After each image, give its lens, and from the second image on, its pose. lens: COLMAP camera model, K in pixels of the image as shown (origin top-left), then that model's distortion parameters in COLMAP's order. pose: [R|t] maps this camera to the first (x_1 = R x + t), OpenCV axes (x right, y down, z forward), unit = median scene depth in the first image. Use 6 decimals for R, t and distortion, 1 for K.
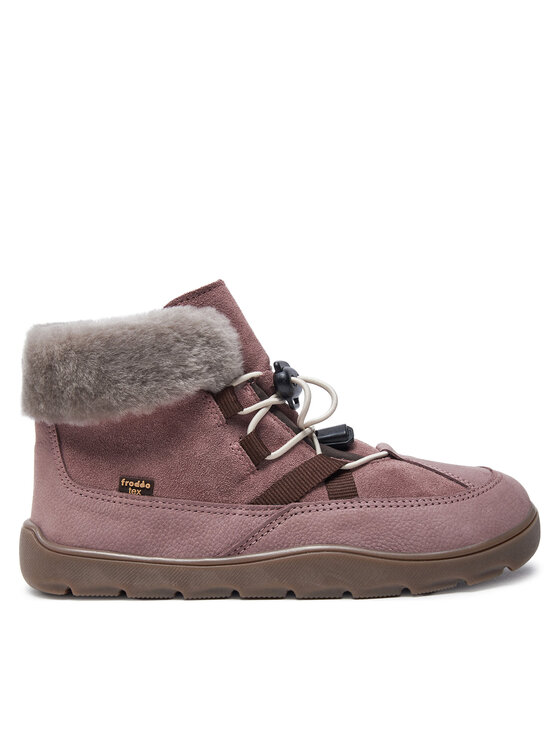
lens RADIAL K [[1436.2, 0, 280.0], [0, 1436.2, 373.0], [0, 0, 1]] dist [0.200296, -0.015894]
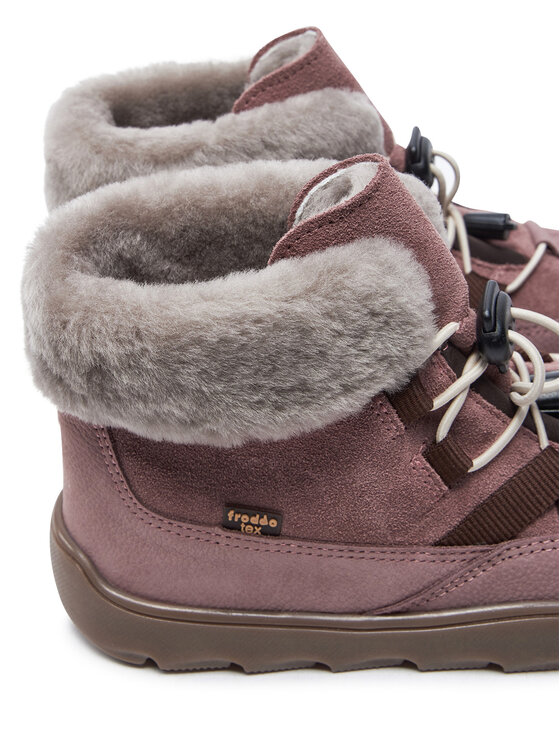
lens RADIAL K [[1436.2, 0, 280.0], [0, 1436.2, 373.0], [0, 0, 1]] dist [0.200296, -0.015894]
pose [[0.990775, -0.051410, 0.125389, -0.162033], [-0.031371, 0.813109, 0.581266, -0.328145], [-0.131838, -0.579837, 0.803995, 0.546695]]
